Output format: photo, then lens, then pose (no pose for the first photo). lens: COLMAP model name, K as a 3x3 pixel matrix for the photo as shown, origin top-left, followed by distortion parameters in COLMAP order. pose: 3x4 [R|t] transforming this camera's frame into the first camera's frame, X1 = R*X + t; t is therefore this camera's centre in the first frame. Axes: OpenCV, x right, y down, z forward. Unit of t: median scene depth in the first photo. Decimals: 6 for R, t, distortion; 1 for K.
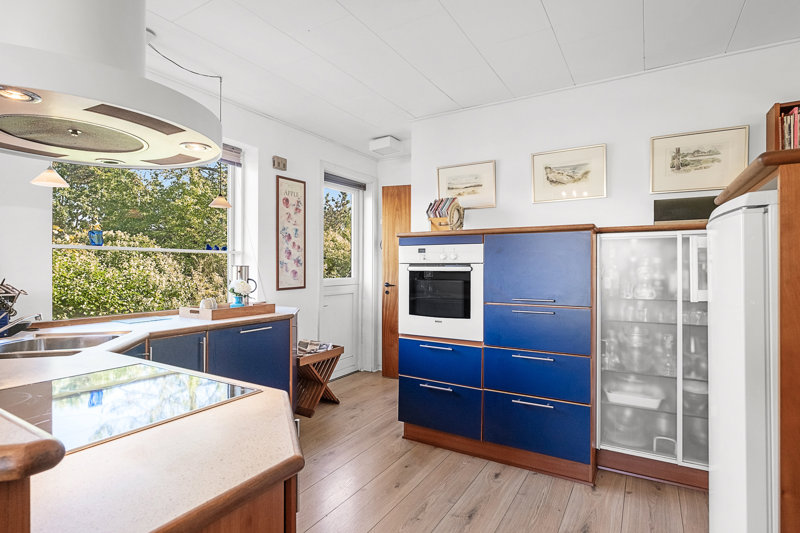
lens RADIAL K [[415.7, 0, 398.3], [0, 415.7, 268.0], [0, 0, 1]] dist [-0.003255, 0.000402]
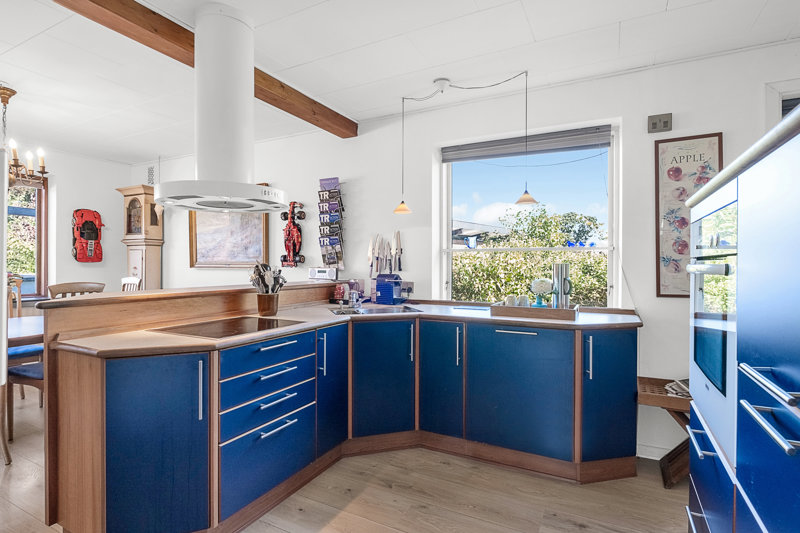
lens RADIAL K [[415.7, 0, 398.5], [0, 415.7, 265.1], [0, 0, 1]] dist [-0.003255, 0.000402]
pose [[0.055705, -0.001718, -0.998446, 0.412337], [-0.004623, 0.999987, -0.001978, 0.001109], [0.998437, 0.004726, 0.055697, 0.495932]]
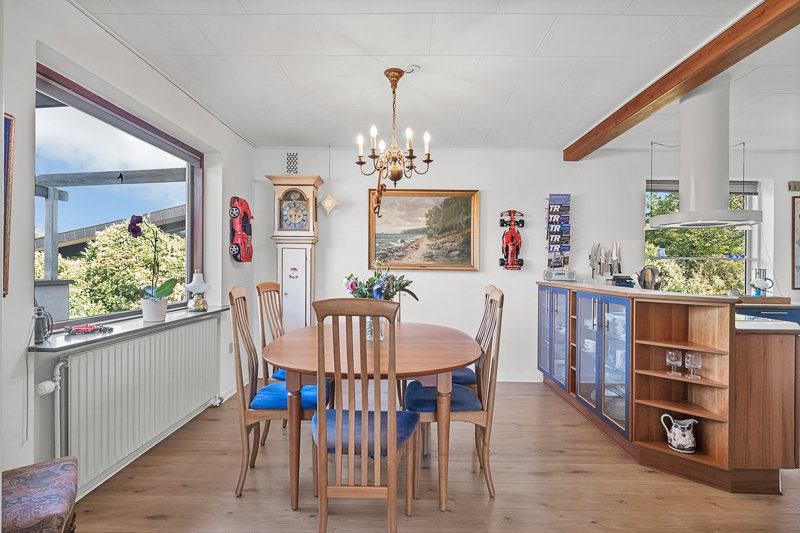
lens RADIAL K [[415.7, 0, 402.8], [0, 415.7, 265.8], [0, 0, 1]] dist [-0.003255, 0.000402]
pose [[0.506057, 0.001858, -0.862498, 0.183273], [-0.012121, 0.999914, -0.004958, 0.003964], [0.862415, 0.012964, 0.506036, -0.617563]]
